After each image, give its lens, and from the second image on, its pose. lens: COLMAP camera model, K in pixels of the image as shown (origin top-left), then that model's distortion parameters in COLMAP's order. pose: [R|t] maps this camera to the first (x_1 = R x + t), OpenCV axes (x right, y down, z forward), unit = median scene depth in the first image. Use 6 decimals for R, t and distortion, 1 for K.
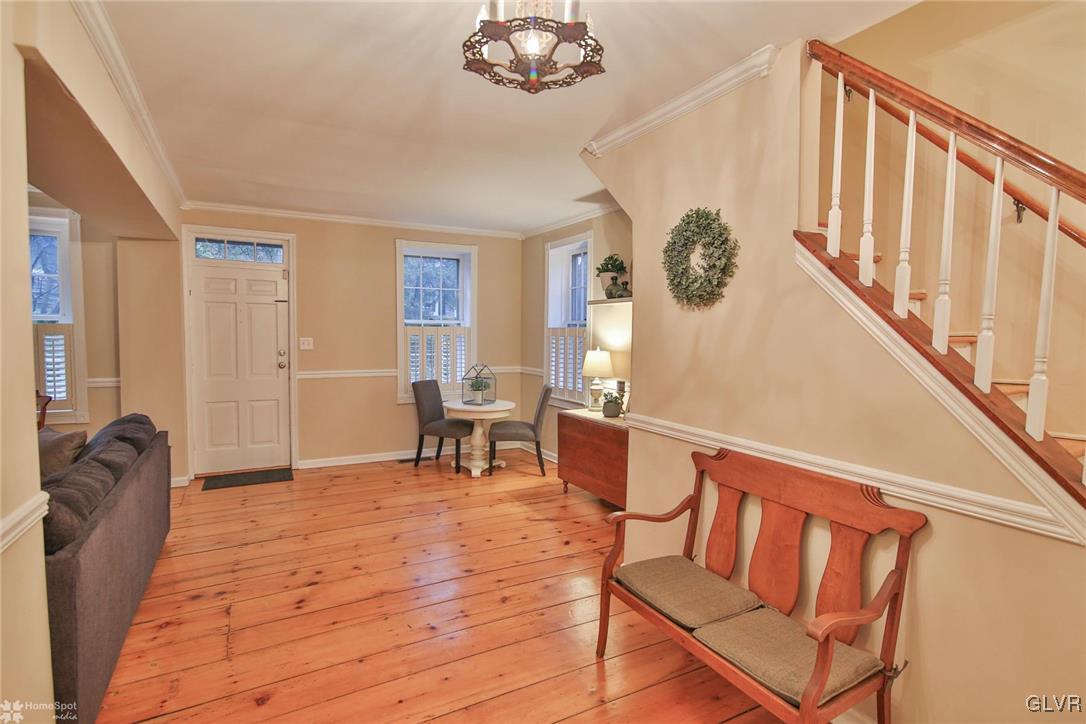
lens RADIAL K [[532.2, 0, 539.2], [0, 532.2, 366.4], [0, 0, 1]] dist [-0.015764, 0.000239]
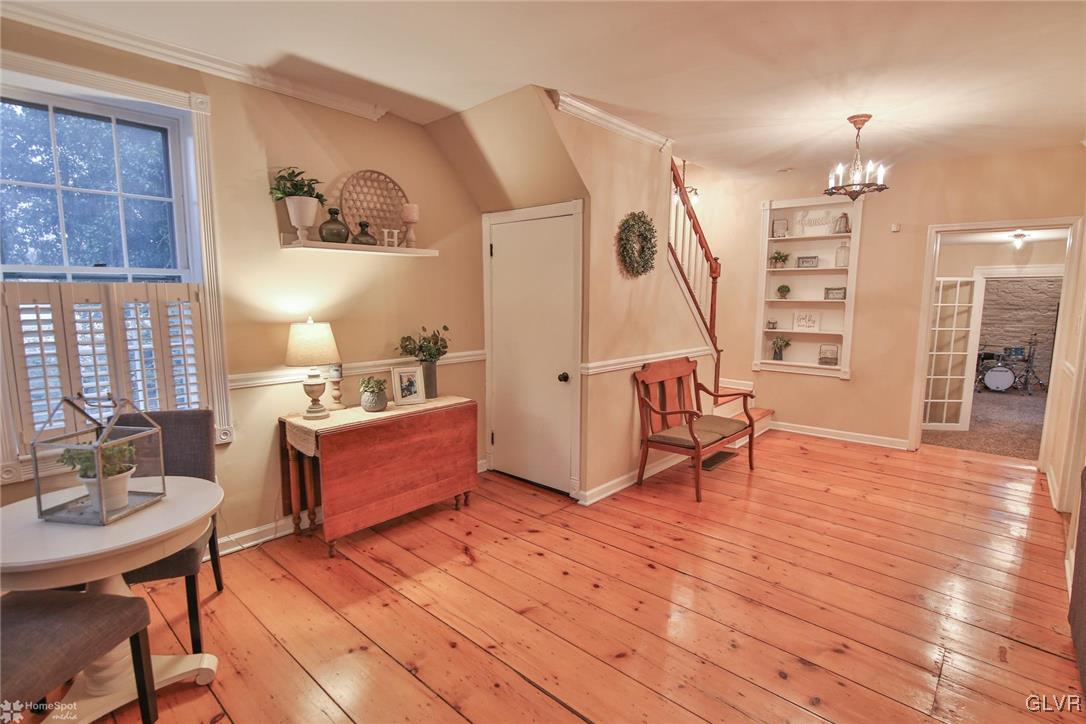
lens RADIAL K [[532.2, 0, 539.2], [0, 532.2, 366.4], [0, 0, 1]] dist [-0.015764, 0.000239]
pose [[-0.333953, -0.136844, 0.932604, -0.753800], [0.054161, 0.984985, 0.163924, -0.088574], [-0.941033, 0.105254, -0.321527, 1.260866]]
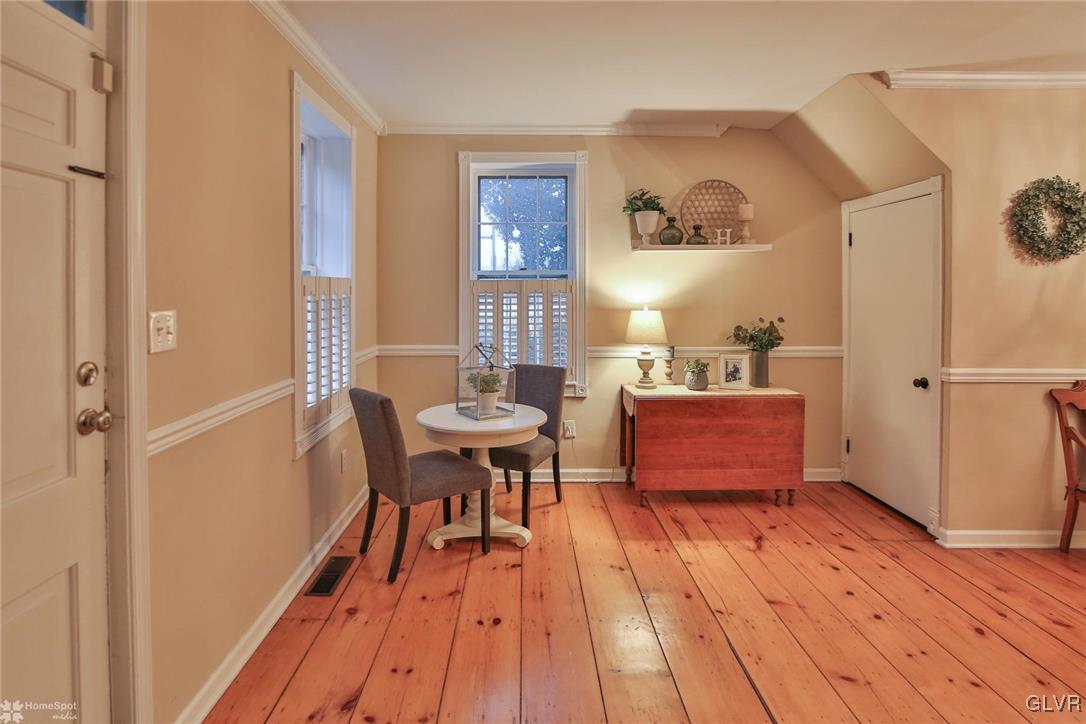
lens RADIAL K [[561.5, 0, 522.9], [0, 561.5, 296.5], [0, 0, 1]] dist [-0.004464, -0.000659]
pose [[0.473121, -0.019699, 0.880777, -0.921058], [0.062329, 0.997993, -0.011161, -0.067452], [-0.878790, 0.060179, 0.473399, 1.016801]]
